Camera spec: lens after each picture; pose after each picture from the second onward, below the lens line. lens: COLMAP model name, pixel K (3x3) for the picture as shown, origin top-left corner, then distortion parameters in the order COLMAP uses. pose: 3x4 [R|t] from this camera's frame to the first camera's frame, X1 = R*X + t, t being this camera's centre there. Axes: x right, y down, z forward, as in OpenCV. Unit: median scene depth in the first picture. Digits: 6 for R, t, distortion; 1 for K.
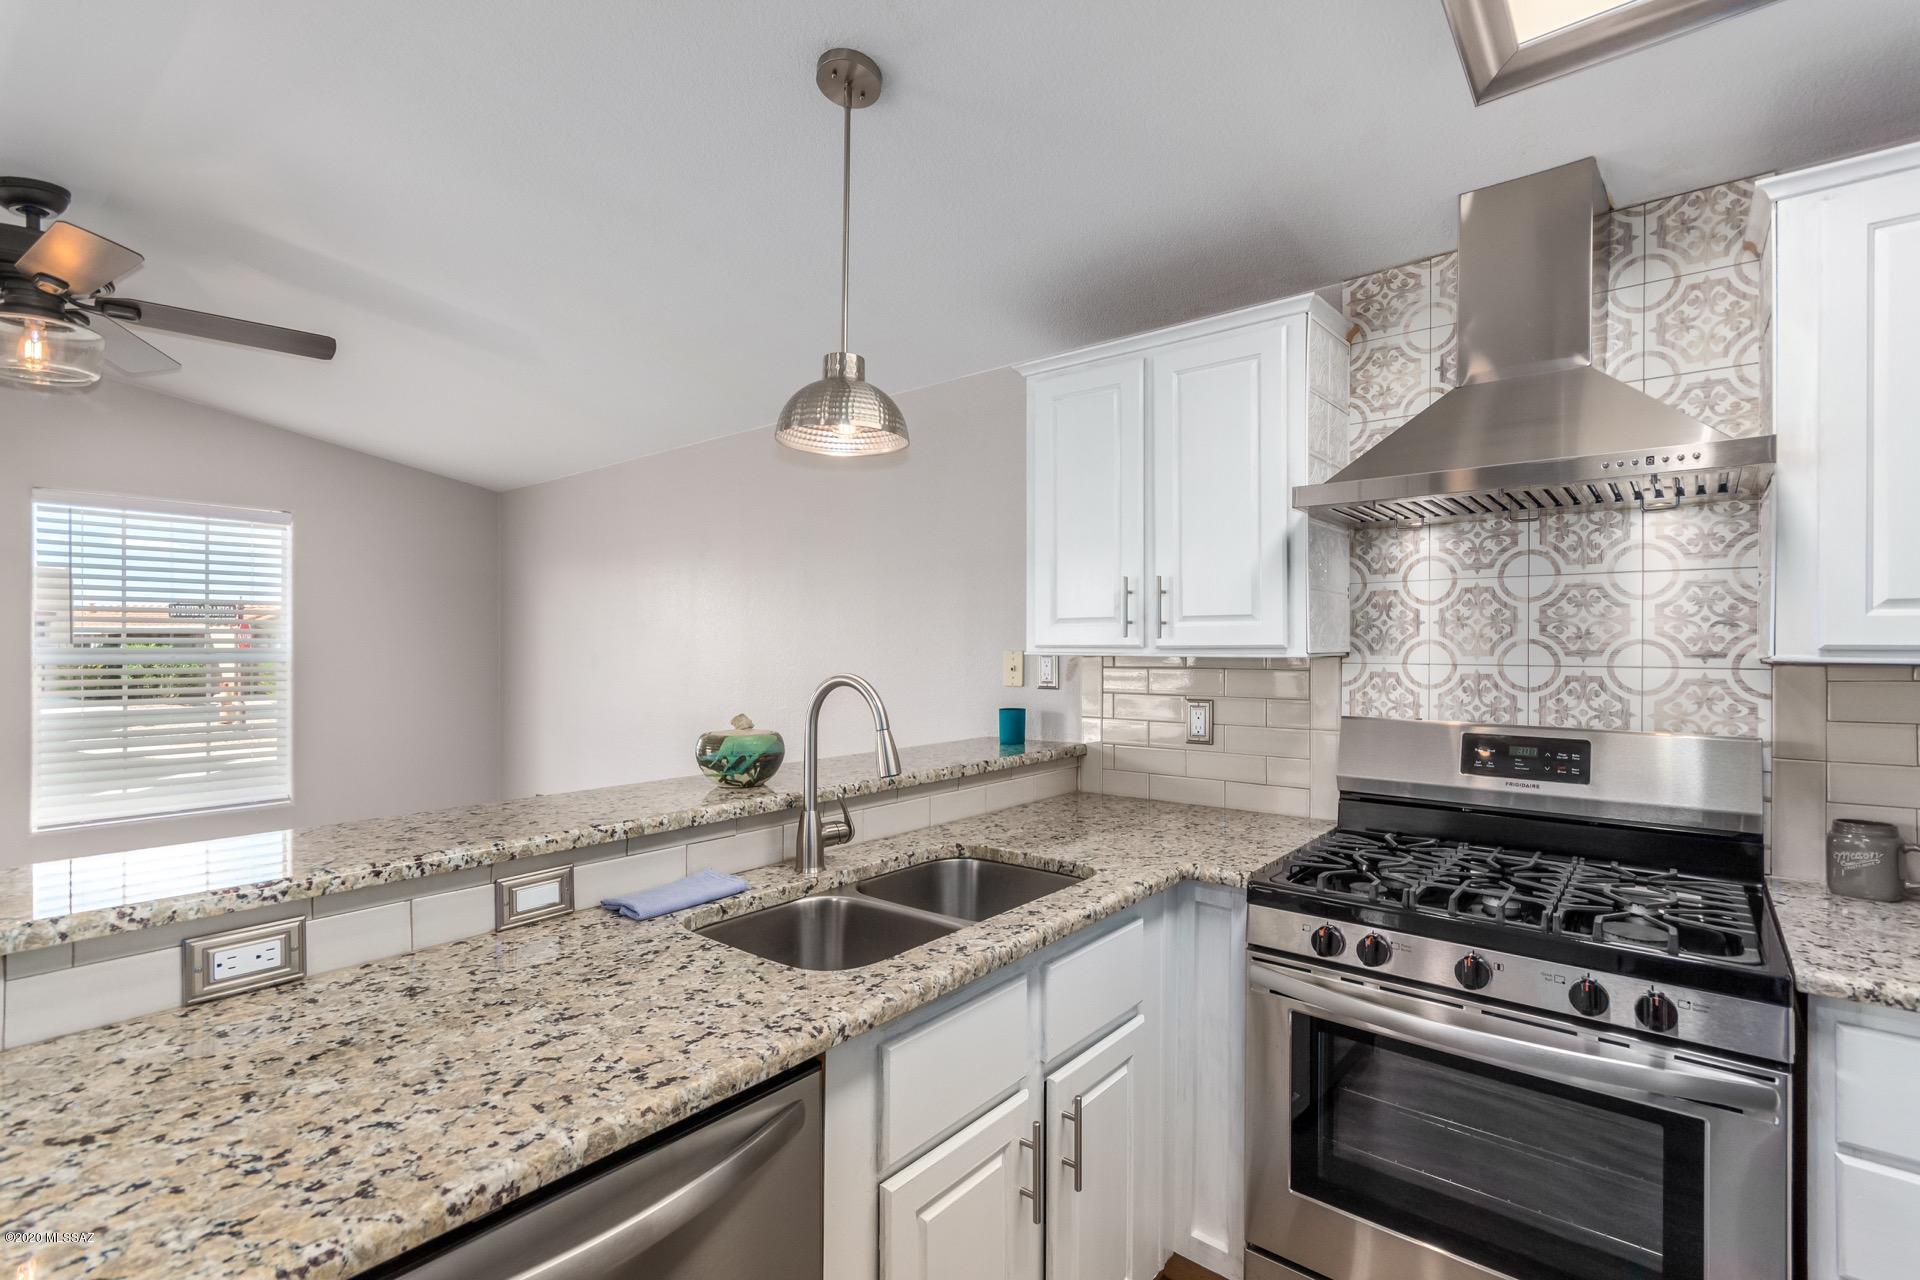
lens RADIAL K [[882.7, 0, 965.5], [0, 882.7, 646.9], [0, 0, 1]] dist [0.003968, 0.000519]
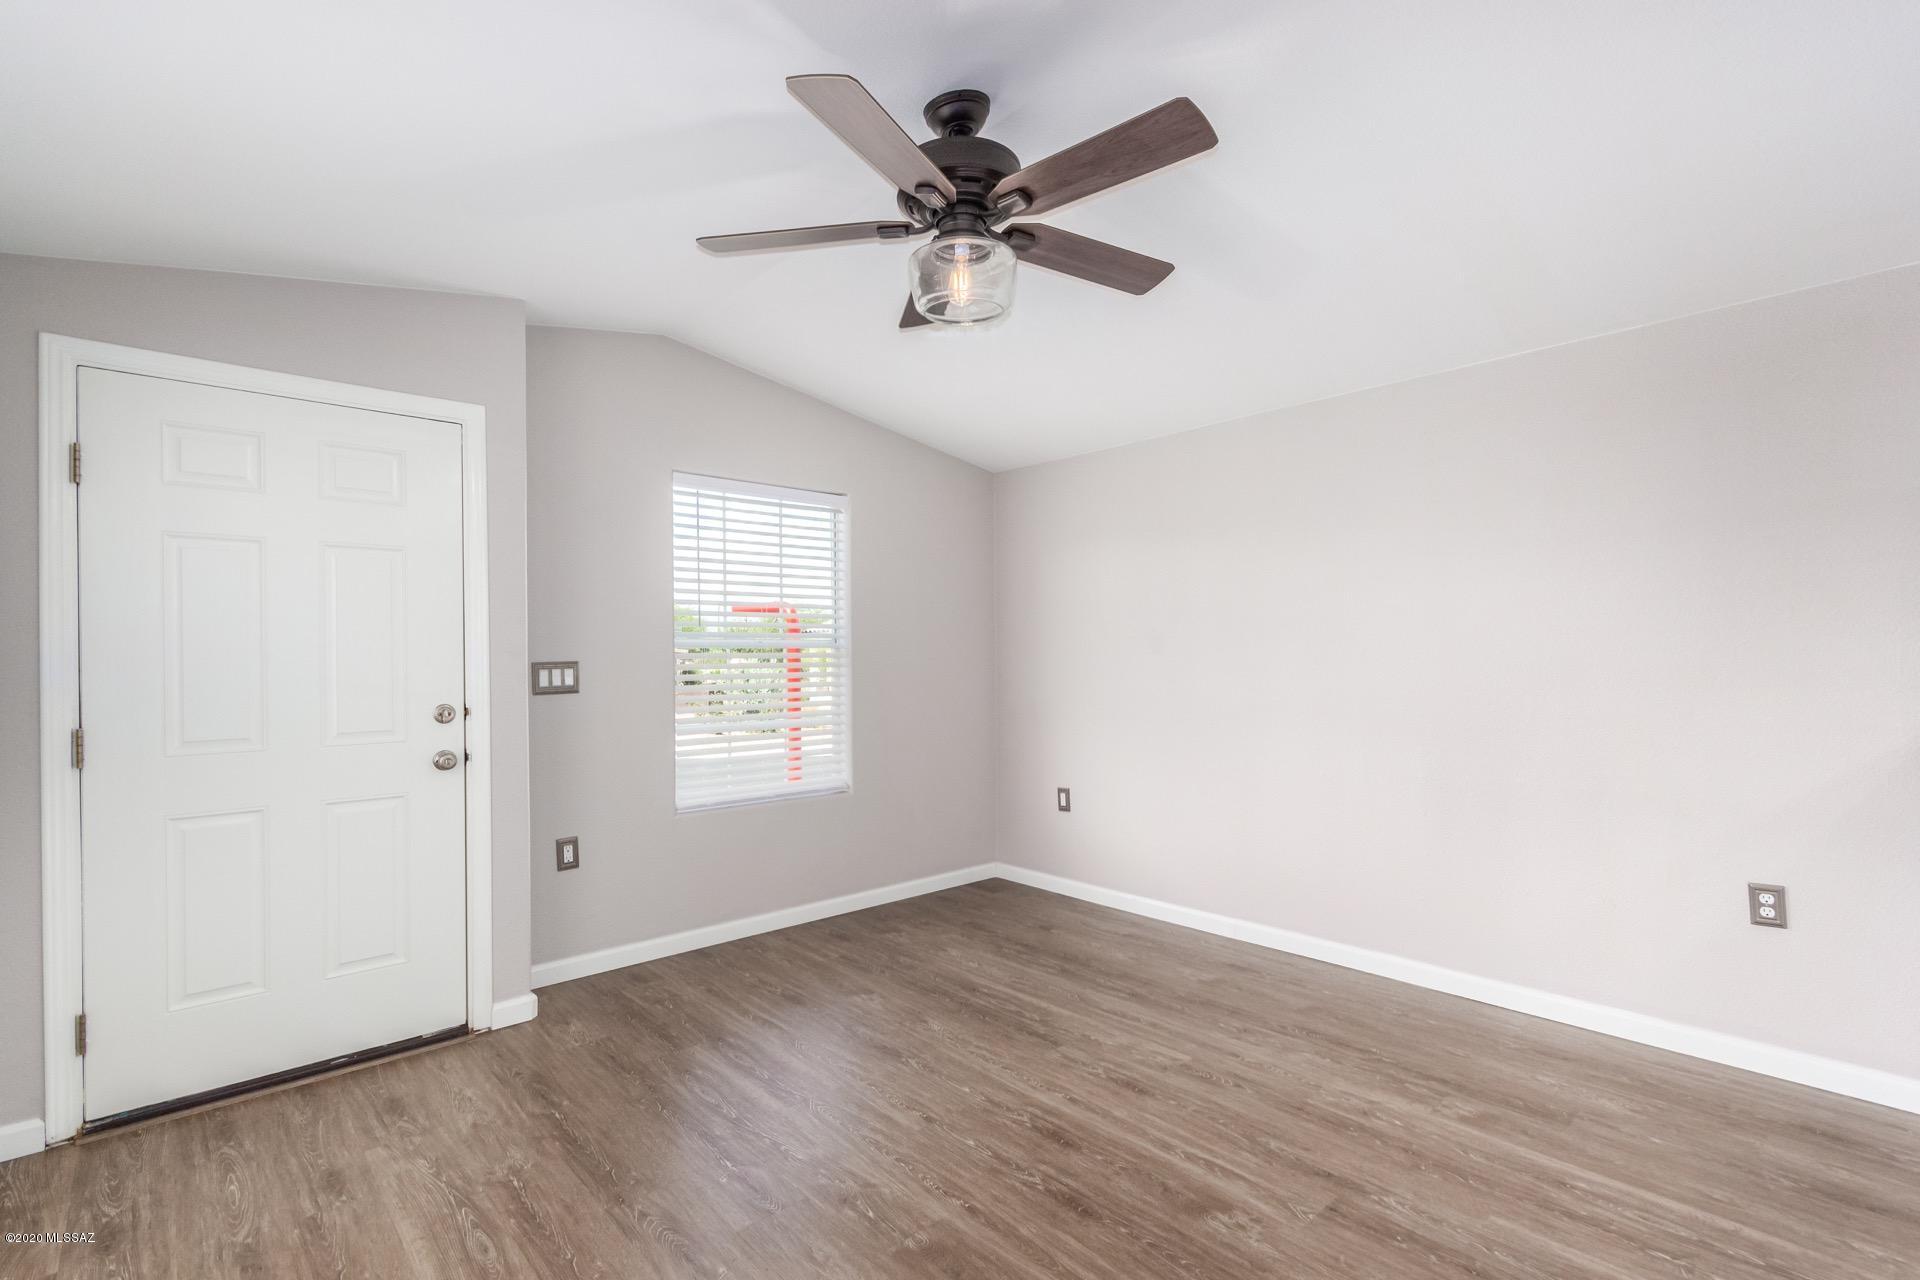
lens RADIAL K [[886.2, 0, 967.1], [0, 886.2, 658.1], [0, 0, 1]] dist [0.003882, 0.000584]
pose [[0.988345, -0.007432, -0.152052, -1.193858], [0.007774, 0.999968, 0.001657, 0.069459], [0.152034, -0.002820, 0.988371, 0.117290]]
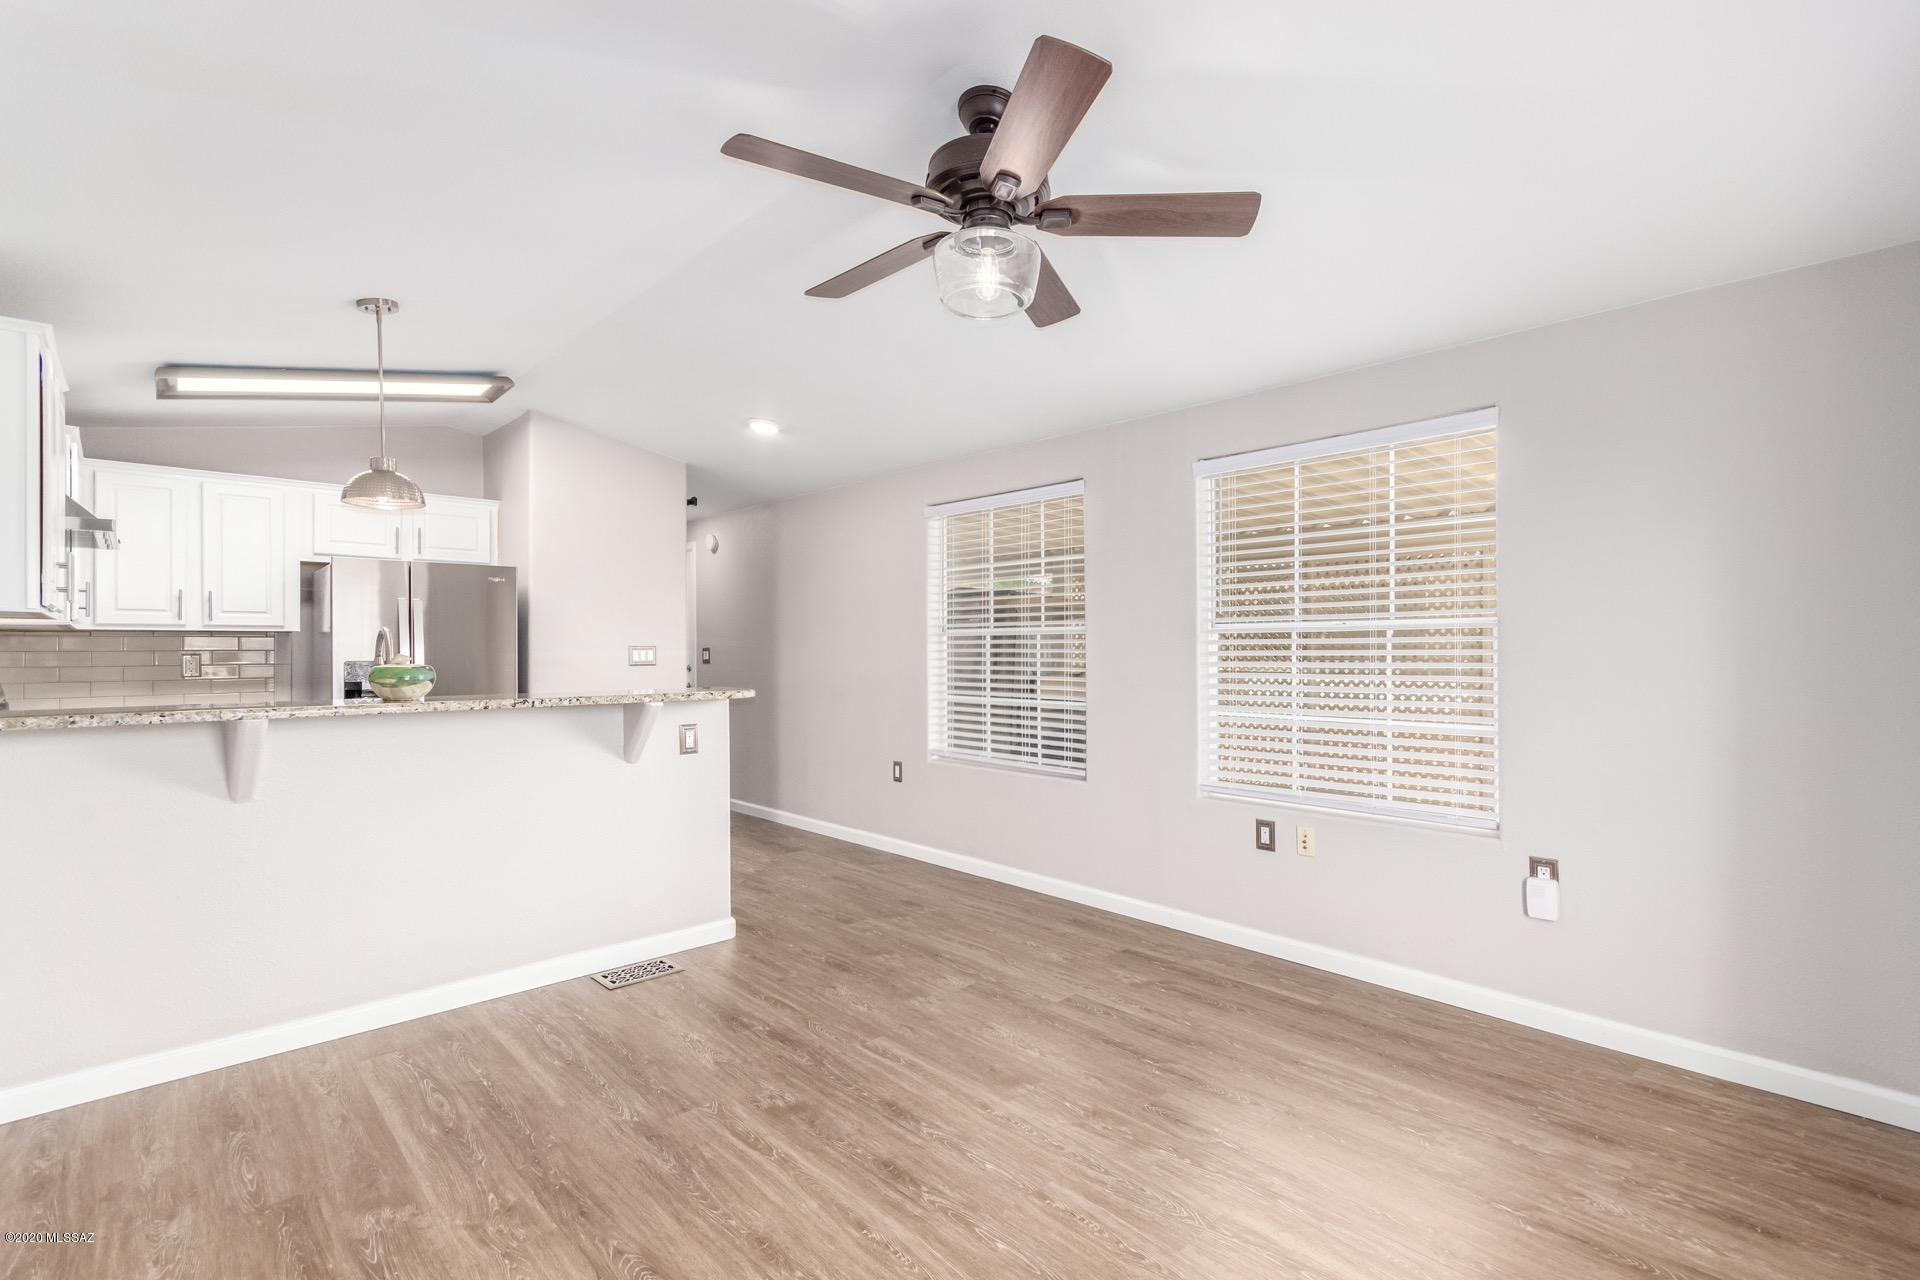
lens RADIAL K [[882.7, 0, 965.5], [0, 882.7, 646.9], [0, 0, 1]] dist [0.003968, 0.000519]
pose [[-0.990969, 0.003418, 0.134047, -1.513408], [0.003322, 0.999994, -0.000938, 0.072744], [-0.134049, -0.000484, -0.990975, 2.528848]]
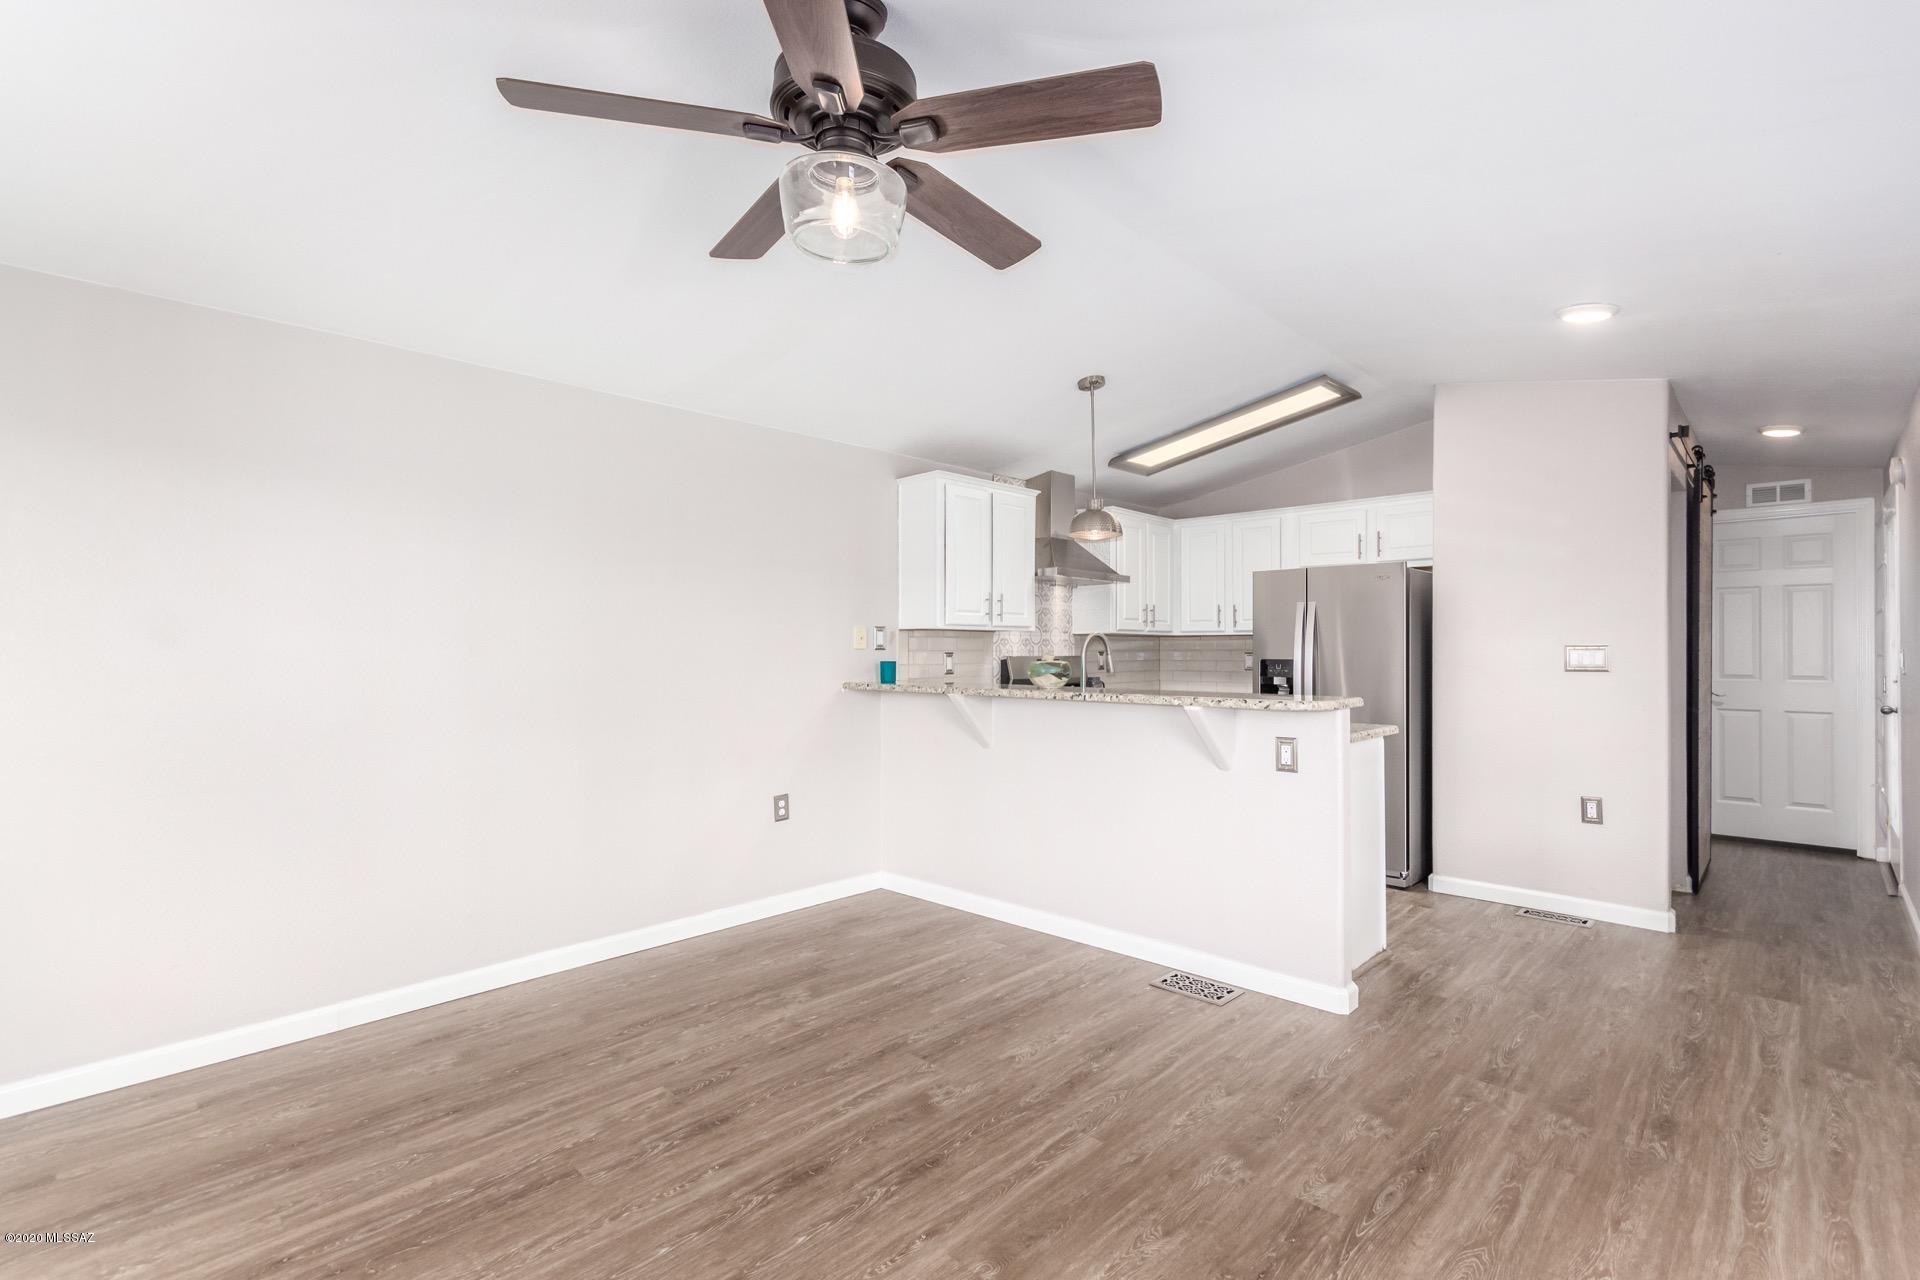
lens RADIAL K [[882.7, 0, 965.5], [0, 882.7, 646.9], [0, 0, 1]] dist [0.003968, 0.000519]
pose [[0.078459, 0.004197, 0.996909, -2.399758], [0.001617, 0.999989, -0.004337, 0.075565], [-0.996916, 0.001952, 0.078451, 1.090316]]
